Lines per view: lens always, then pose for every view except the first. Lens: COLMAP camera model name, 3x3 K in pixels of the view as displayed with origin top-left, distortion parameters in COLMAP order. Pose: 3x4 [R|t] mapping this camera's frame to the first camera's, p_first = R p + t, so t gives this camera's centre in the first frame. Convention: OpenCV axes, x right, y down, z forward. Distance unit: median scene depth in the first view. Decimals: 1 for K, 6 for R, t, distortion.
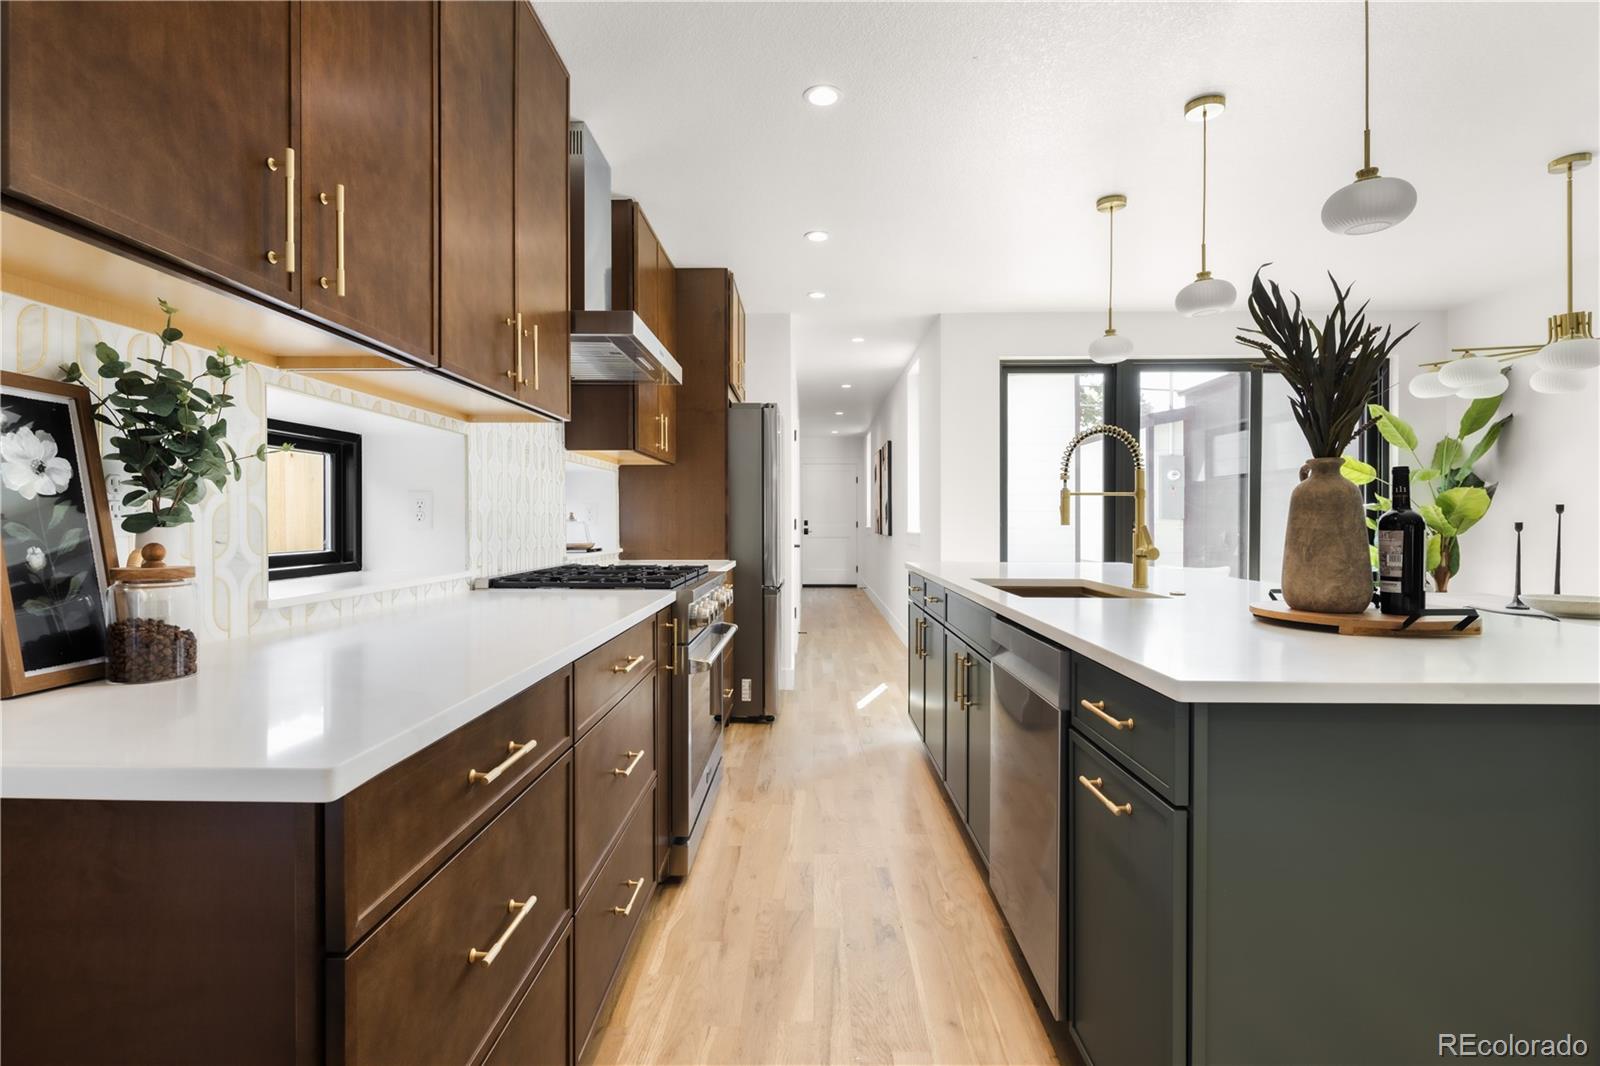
lens RADIAL K [[780.0, 0, 799.9], [0, 780.0, 525.5], [0, 0, 1]] dist [-0.000022, -0.000059]
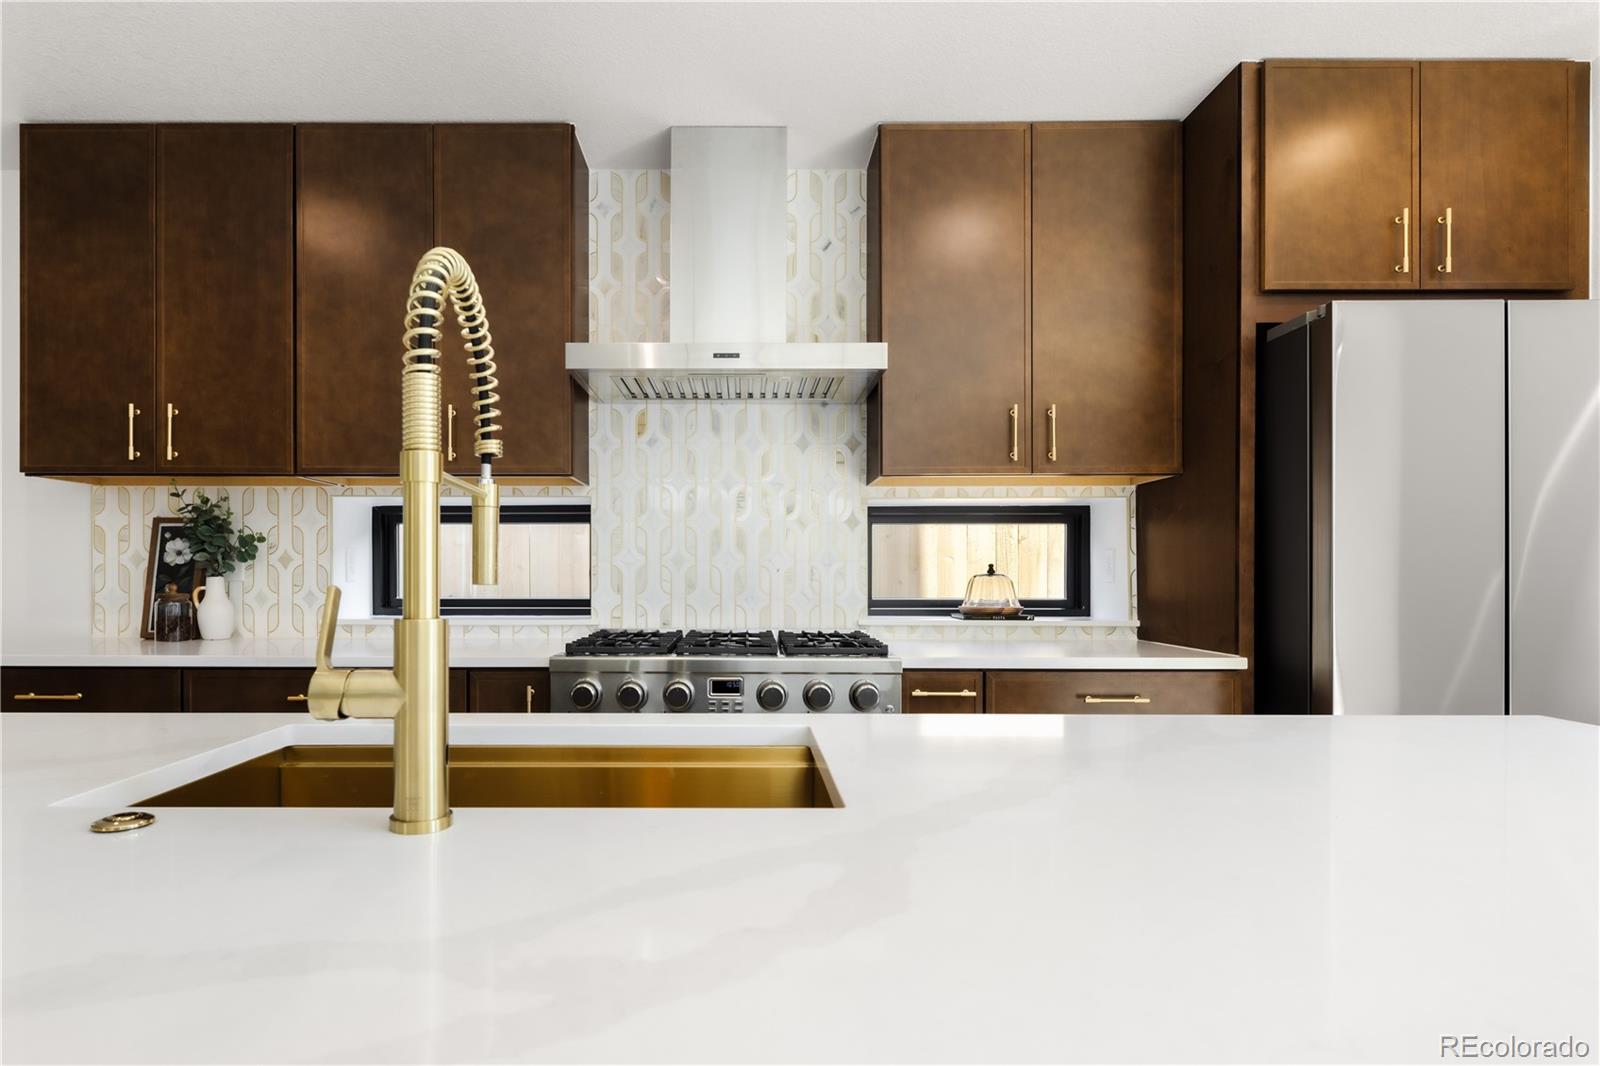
lens RADIAL K [[885.9, 0, 795.6], [0, 885.9, 579.1], [0, 0, 1]] dist [0.001891, 0.000808]
pose [[0.003150, -0.000571, -0.999995, 0.700457], [-0.007982, 0.999968, -0.000596, -0.001553], [0.999963, 0.007984, 0.003145, 1.087294]]
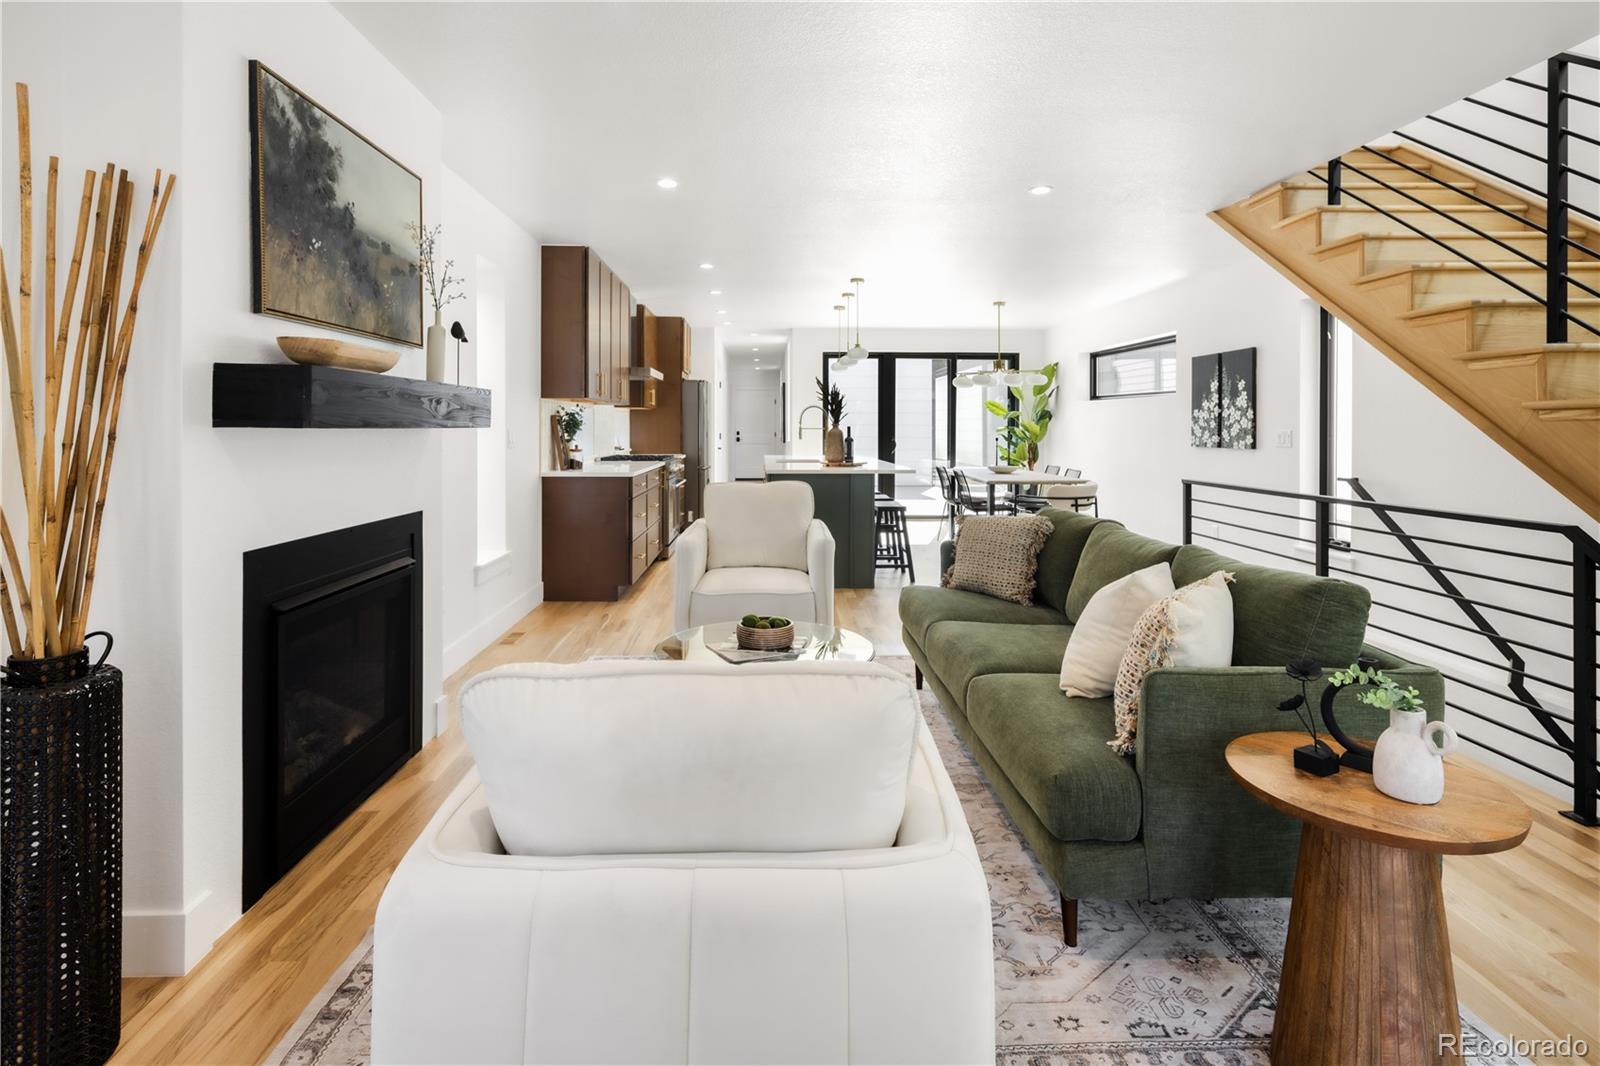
lens RADIAL K [[776.2, 0, 798.2], [0, 776.2, 430.8], [0, 0, 1]] dist [0.000191, -0.000348]
pose [[0.998224, 0.001018, 0.059570, 0.146939], [-0.000904, 0.999998, -0.001945, -0.025172], [-0.059572, 0.001887, 0.998222, -1.698406]]
